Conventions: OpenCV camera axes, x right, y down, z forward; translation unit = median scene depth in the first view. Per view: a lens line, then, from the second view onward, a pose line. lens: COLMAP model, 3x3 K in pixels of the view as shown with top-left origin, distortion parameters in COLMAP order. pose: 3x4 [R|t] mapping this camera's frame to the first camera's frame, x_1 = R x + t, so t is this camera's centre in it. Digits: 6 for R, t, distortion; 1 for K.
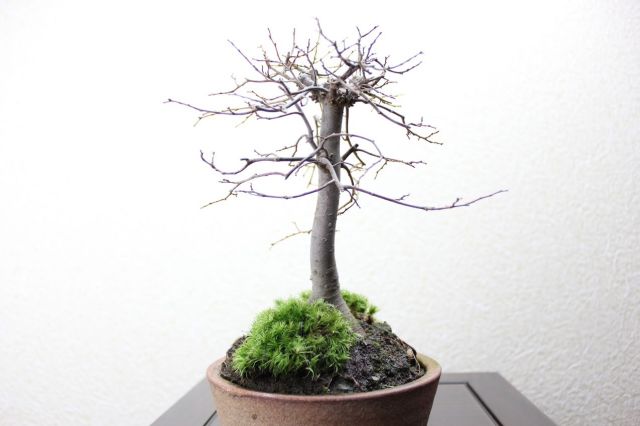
lens RADIAL K [[523.9, 0, 315.1], [0, 523.9, 217.5], [0, 0, 1]] dist [-0.157992, 0.129213]
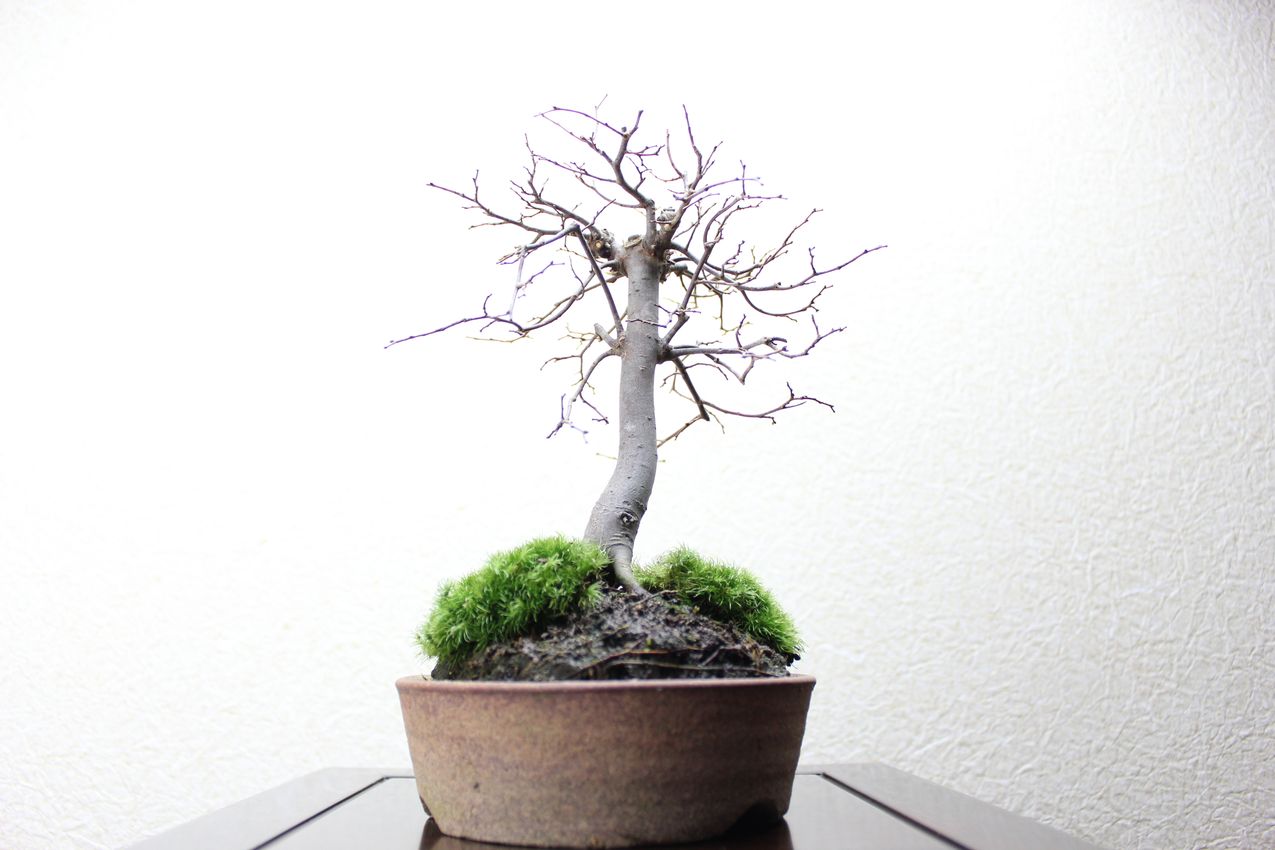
lens RADIAL K [[1043.8, 0, 640.6], [0, 1043.8, 431.1], [0, 0, 1]] dist [-0.157992, 0.129213]
pose [[0.994948, 0.022644, 0.097803, 0.001655], [-0.006659, 0.986969, -0.160774, 0.120877], [-0.100169, 0.159311, 0.982134, -0.055044]]
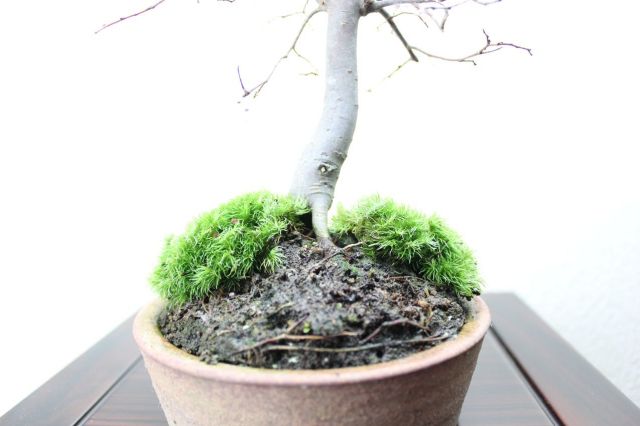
lens RADIAL K [[523.9, 0, 316.8], [0, 523.9, 209.6], [0, 0, 1]] dist [-0.157992, 0.129213]
pose [[0.987956, 0.007711, -0.154542, 0.112112], [0.021280, 0.982496, 0.185064, 0.027717], [0.153264, -0.186124, 0.970499, 0.243396]]
